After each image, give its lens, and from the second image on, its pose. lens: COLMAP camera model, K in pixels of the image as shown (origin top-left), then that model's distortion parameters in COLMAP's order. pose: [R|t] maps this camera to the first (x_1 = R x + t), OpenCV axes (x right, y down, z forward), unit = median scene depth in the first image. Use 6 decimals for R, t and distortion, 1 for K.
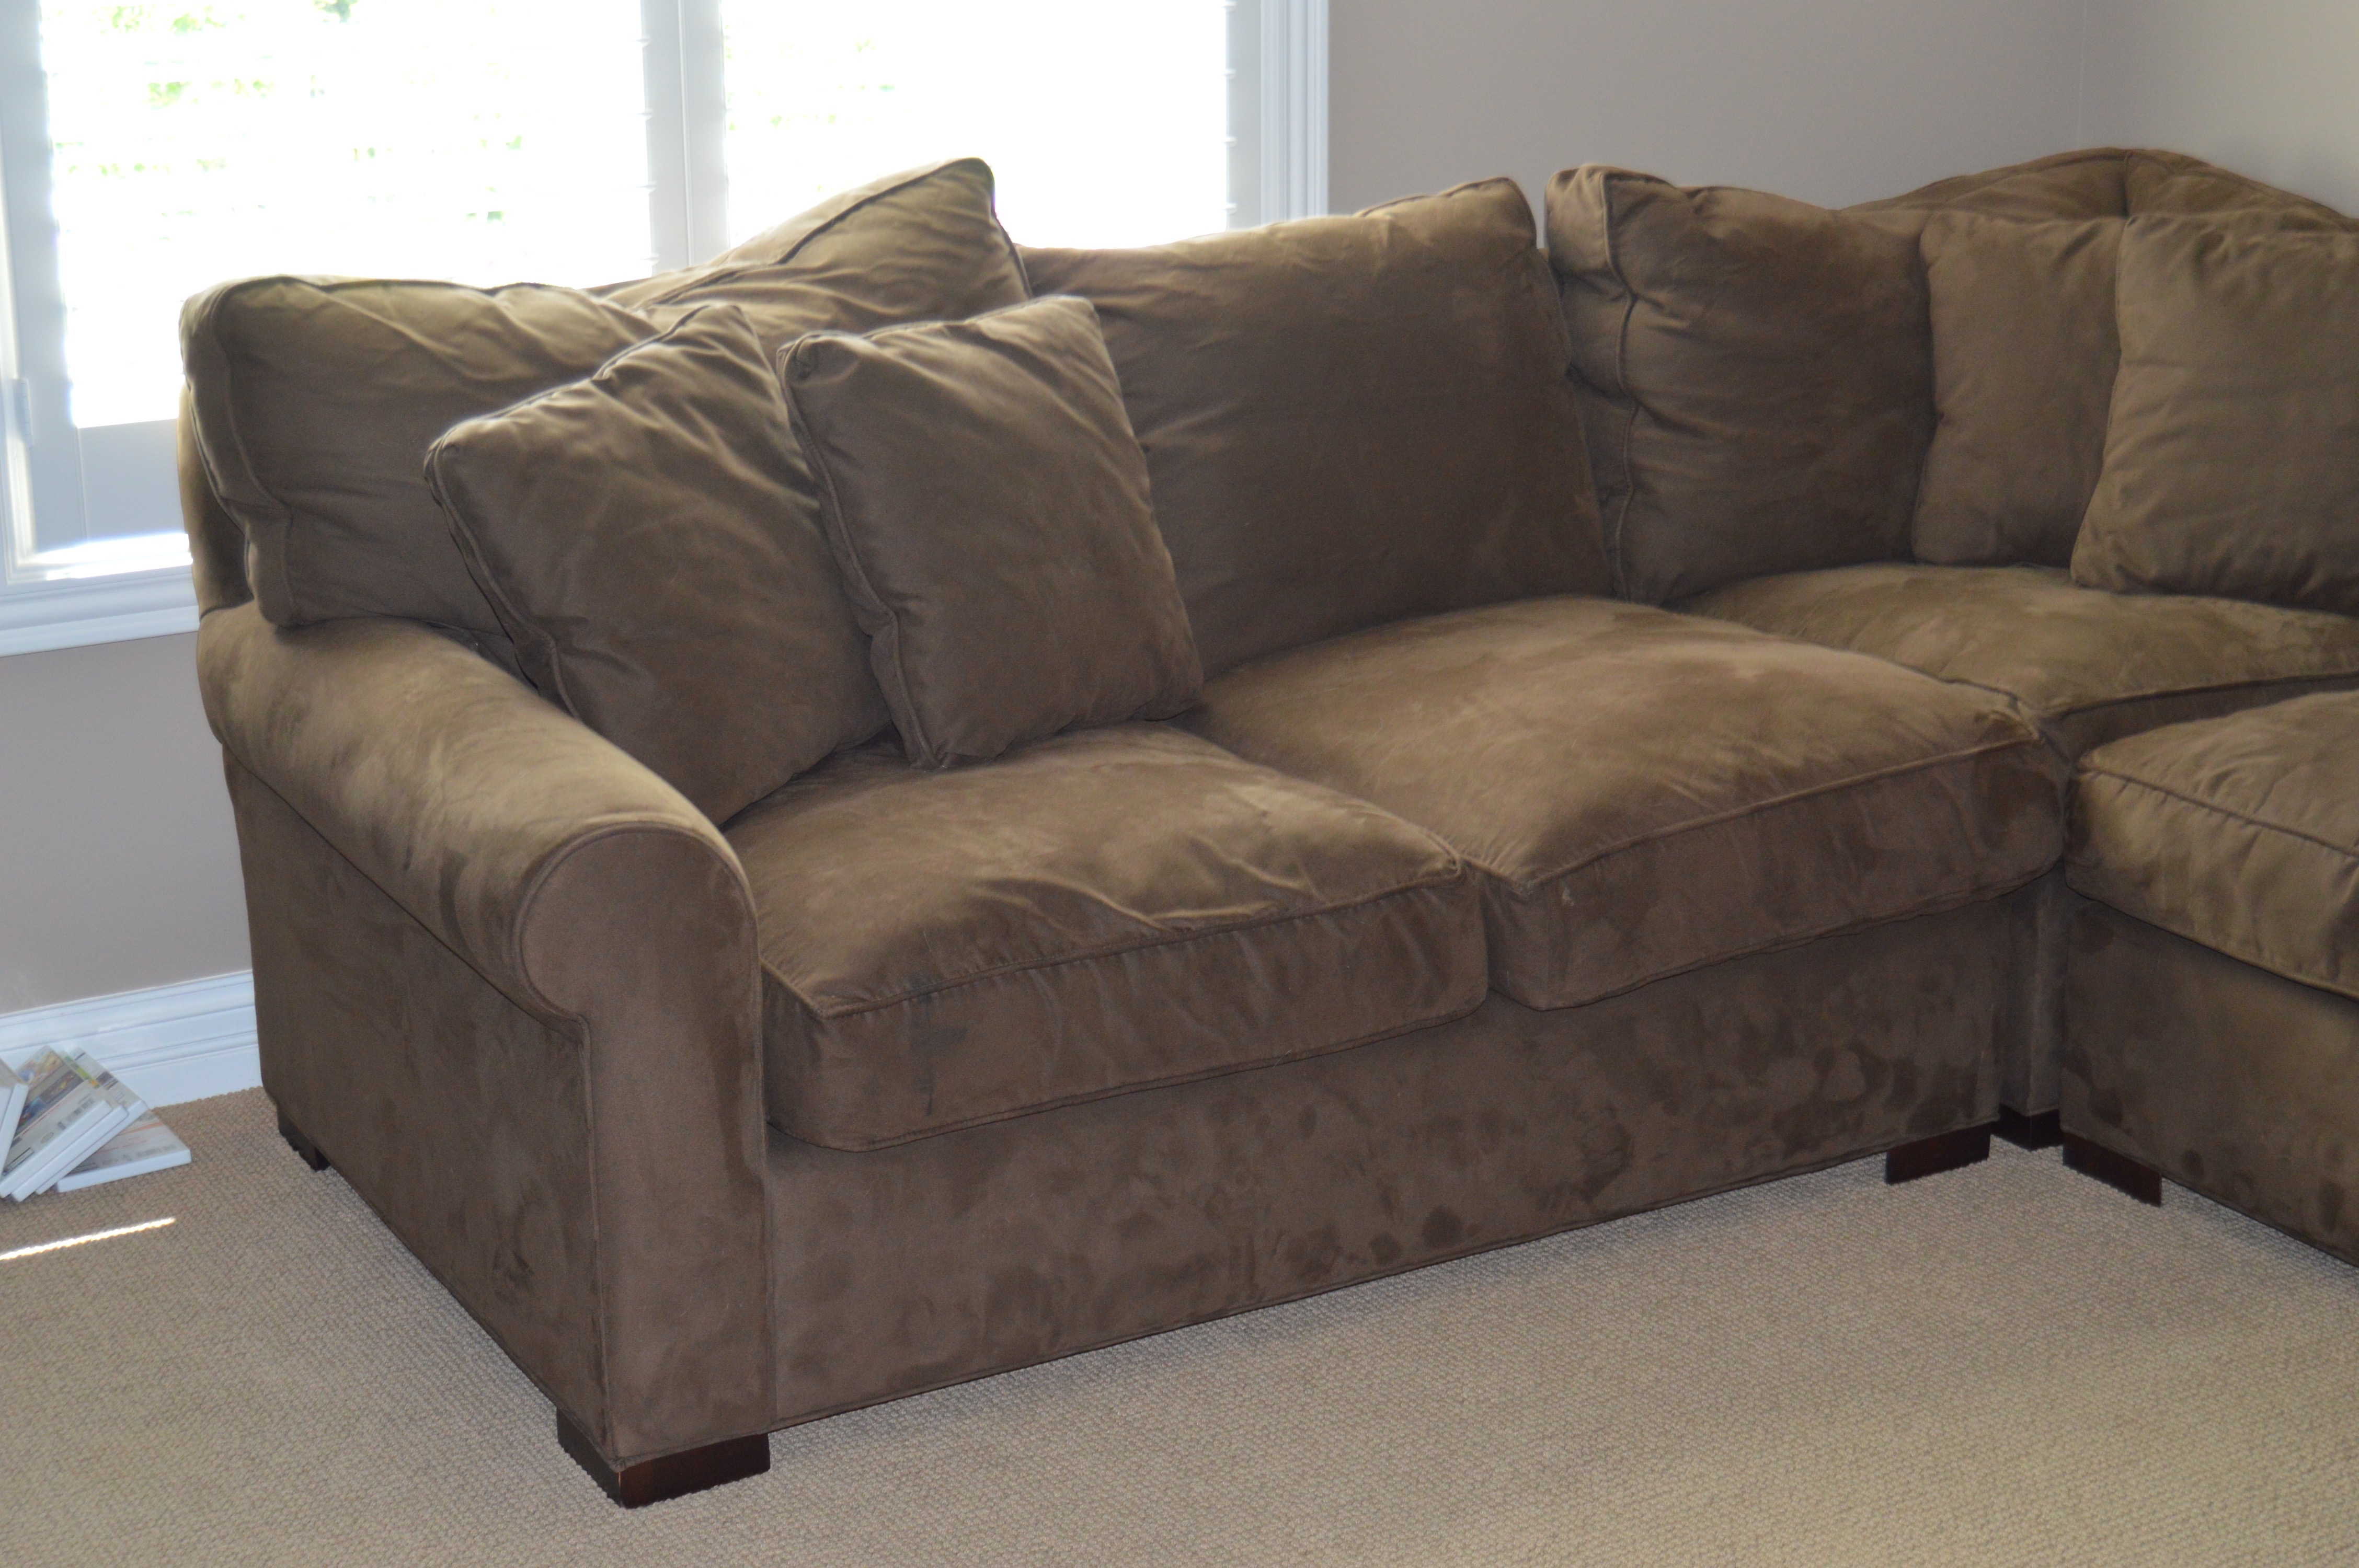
lens RADIAL K [[3812.6, 0, 1191.4], [0, 3812.6, 833.3], [0, 0, 1]] dist [-0.058979, 0.047550]
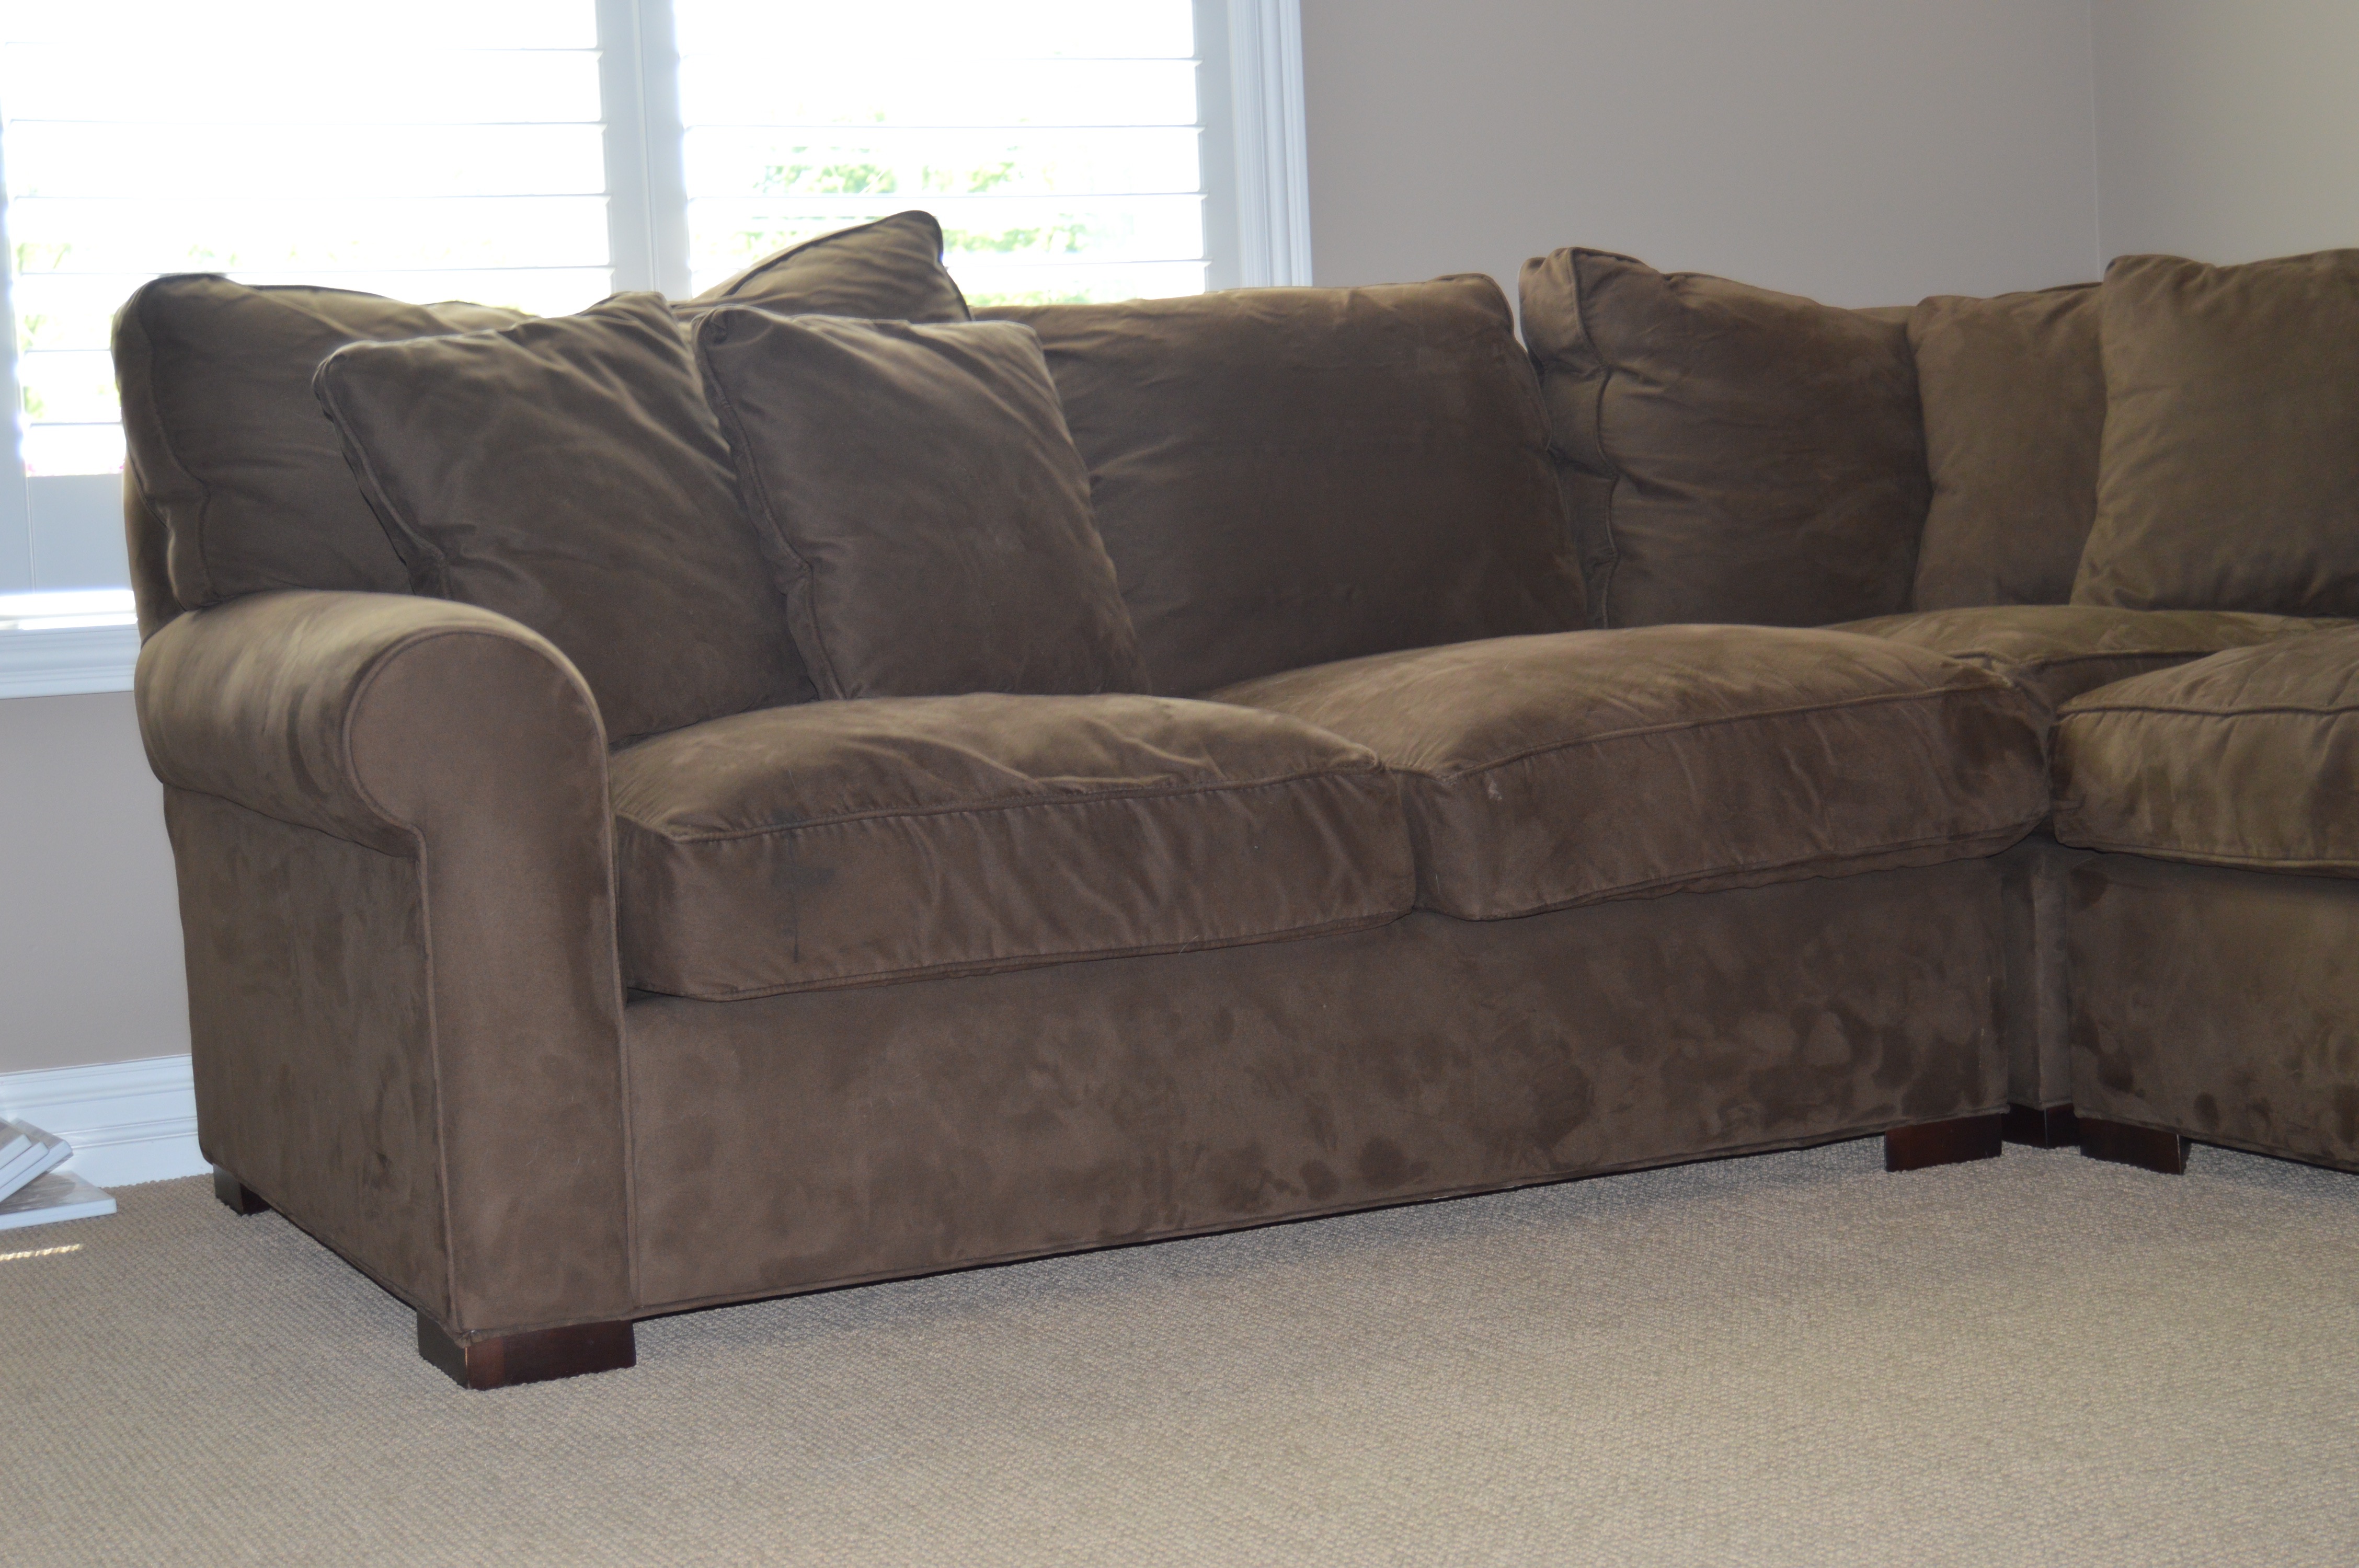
lens RADIAL K [[3773.3, 0, 1202.1], [0, 3773.3, 771.9], [0, 0, 1]] dist [-0.044562, -0.046002]
pose [[0.997439, -0.036346, -0.061606, 0.077928], [0.022059, 0.975604, -0.218425, 0.199887], [0.068042, 0.216506, 0.973907, 0.070280]]
